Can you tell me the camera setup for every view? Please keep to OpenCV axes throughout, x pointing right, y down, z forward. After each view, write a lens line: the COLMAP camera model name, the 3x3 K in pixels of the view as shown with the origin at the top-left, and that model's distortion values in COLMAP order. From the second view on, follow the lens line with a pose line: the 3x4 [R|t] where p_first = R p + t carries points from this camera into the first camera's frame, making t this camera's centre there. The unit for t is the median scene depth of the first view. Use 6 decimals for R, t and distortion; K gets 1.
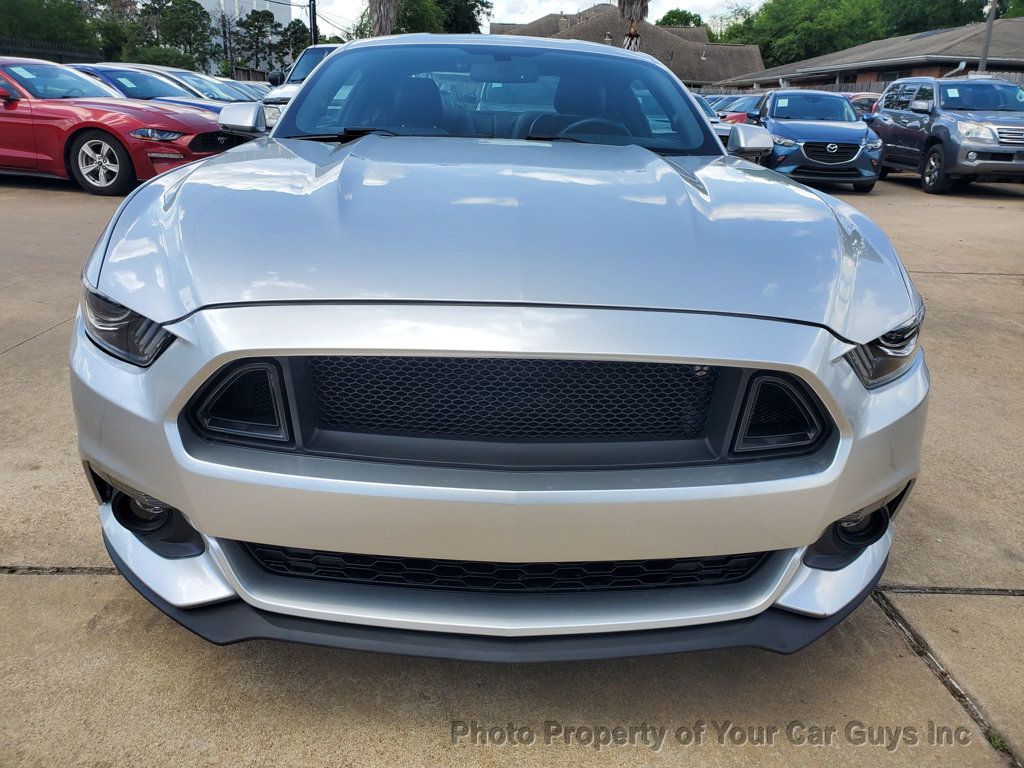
lens RADIAL K [[809.4, 0, 516.9], [0, 809.4, 372.7], [0, 0, 1]] dist [-0.022552, 0.049536]
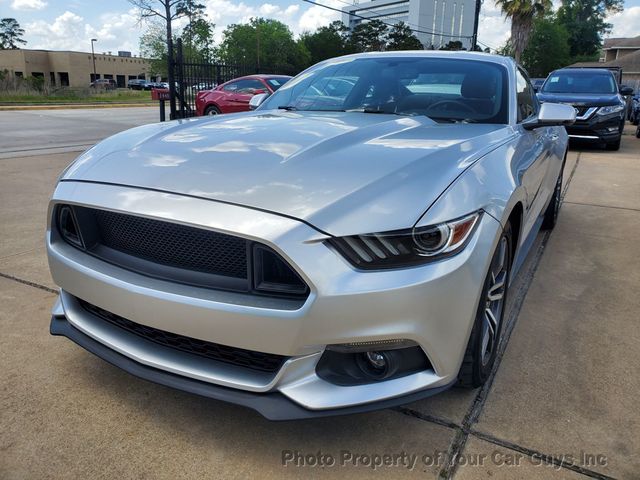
lens RADIAL K [[505.9, 0, 323.1], [0, 505.9, 232.9], [0, 0, 1]] dist [-0.022552, 0.049536]
pose [[0.853692, 0.123518, -0.505919, 0.816204], [-0.152277, 0.988213, -0.015685, -0.020254], [0.498018, 0.090430, 0.862438, 0.134091]]
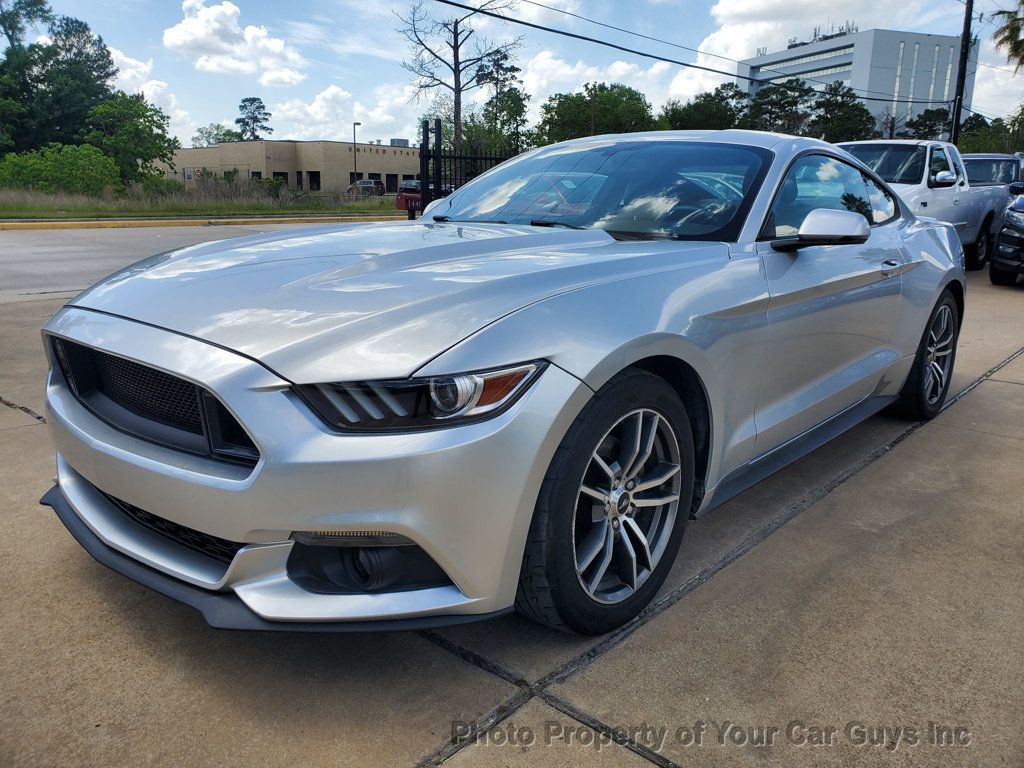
lens RADIAL K [[803.9, 0, 514.0], [0, 803.9, 382.8], [0, 0, 1]] dist [0.000061, 0.007452]
pose [[0.716950, 0.135545, -0.683820, 1.304277], [-0.205492, 0.978422, -0.021509, -0.067433], [0.666150, 0.155940, 0.729333, 0.336788]]
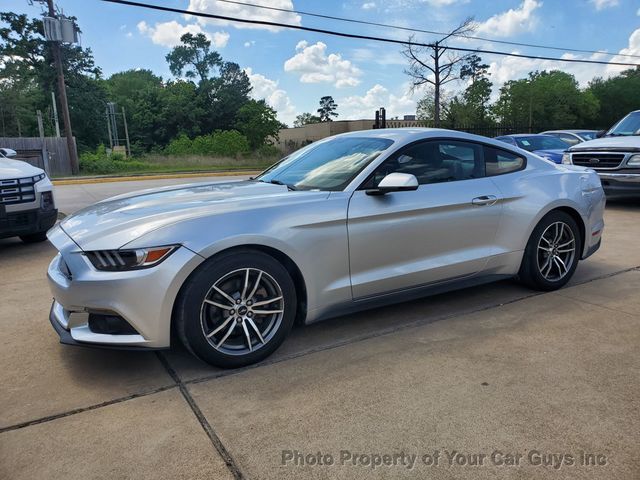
lens RADIAL K [[494.6, 0, 318.2], [0, 494.6, 251.6], [0, 0, 1]] dist [0.010226, -0.002977]
pose [[0.458509, 0.132932, -0.878691, 2.256731], [-0.235193, 0.971646, 0.024269, -0.260542], [0.857003, 0.195534, 0.476773, 0.792924]]
